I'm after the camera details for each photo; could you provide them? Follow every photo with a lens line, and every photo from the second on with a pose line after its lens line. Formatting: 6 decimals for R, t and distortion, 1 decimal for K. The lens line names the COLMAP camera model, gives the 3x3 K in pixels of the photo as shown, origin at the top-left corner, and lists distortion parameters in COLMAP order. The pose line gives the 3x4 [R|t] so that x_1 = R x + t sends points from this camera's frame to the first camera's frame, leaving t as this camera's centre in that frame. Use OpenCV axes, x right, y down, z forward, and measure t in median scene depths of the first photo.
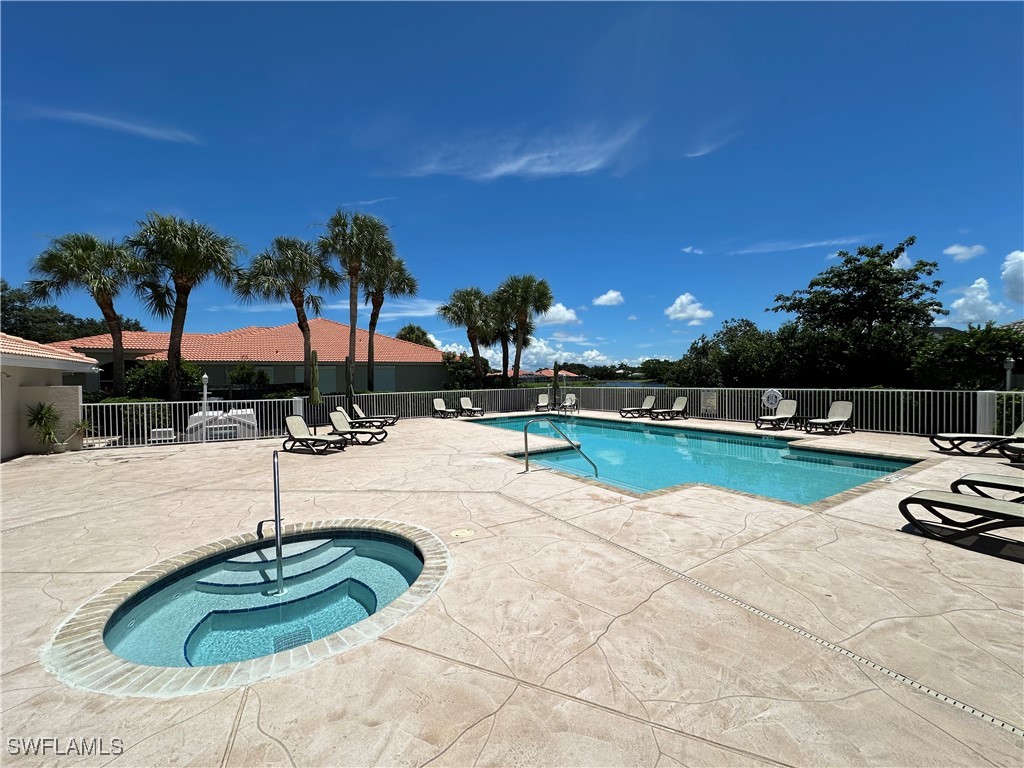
lens RADIAL K [[408.9, 0, 512.0], [0, 408.9, 384.0], [0, 0, 1]] dist [-0.036519, -0.000033]
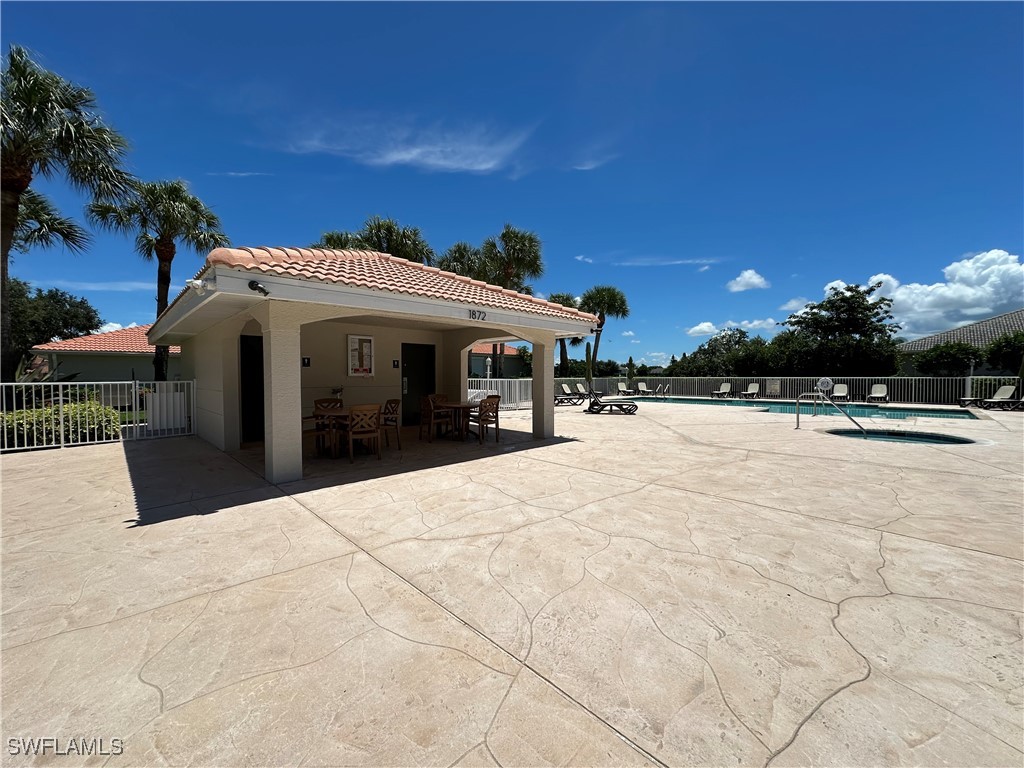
lens RADIAL K [[408.9, 0, 512.0], [0, 408.9, 384.0], [0, 0, 1]] dist [-0.036519, -0.000033]
pose [[0.967828, 0.010047, 0.251410, -0.757198], [-0.011299, 0.999930, 0.003538, 0.038196], [-0.251357, -0.006265, 0.967874, -0.145649]]
